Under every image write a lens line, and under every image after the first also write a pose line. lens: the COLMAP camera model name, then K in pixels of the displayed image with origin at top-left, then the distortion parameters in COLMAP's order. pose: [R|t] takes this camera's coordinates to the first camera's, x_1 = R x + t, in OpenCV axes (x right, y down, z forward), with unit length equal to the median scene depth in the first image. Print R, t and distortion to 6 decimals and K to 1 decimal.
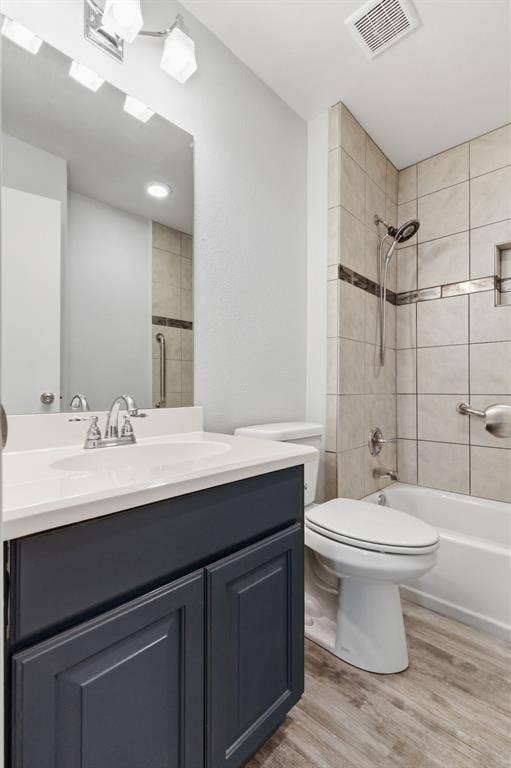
lens RADIAL K [[351.9, 0, 258.2], [0, 351.9, 385.3], [0, 0, 1]] dist [0.001439, -0.000764]
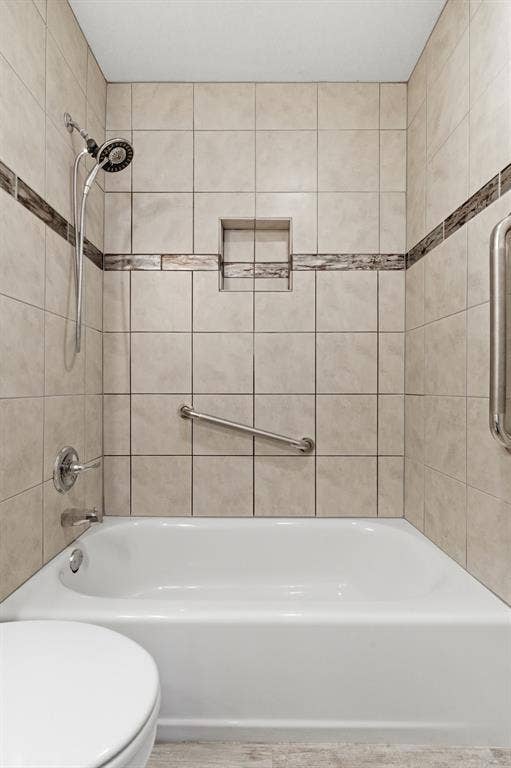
lens RADIAL K [[351.9, 0, 256.7], [0, 351.9, 386.5], [0, 0, 1]] dist [0.001439, -0.000764]
pose [[0.731728, 0.001642, 0.681595, 0.148262], [-0.006129, 0.999973, 0.004172, 0.003929], [-0.681569, -0.007230, 0.731718, 0.291936]]
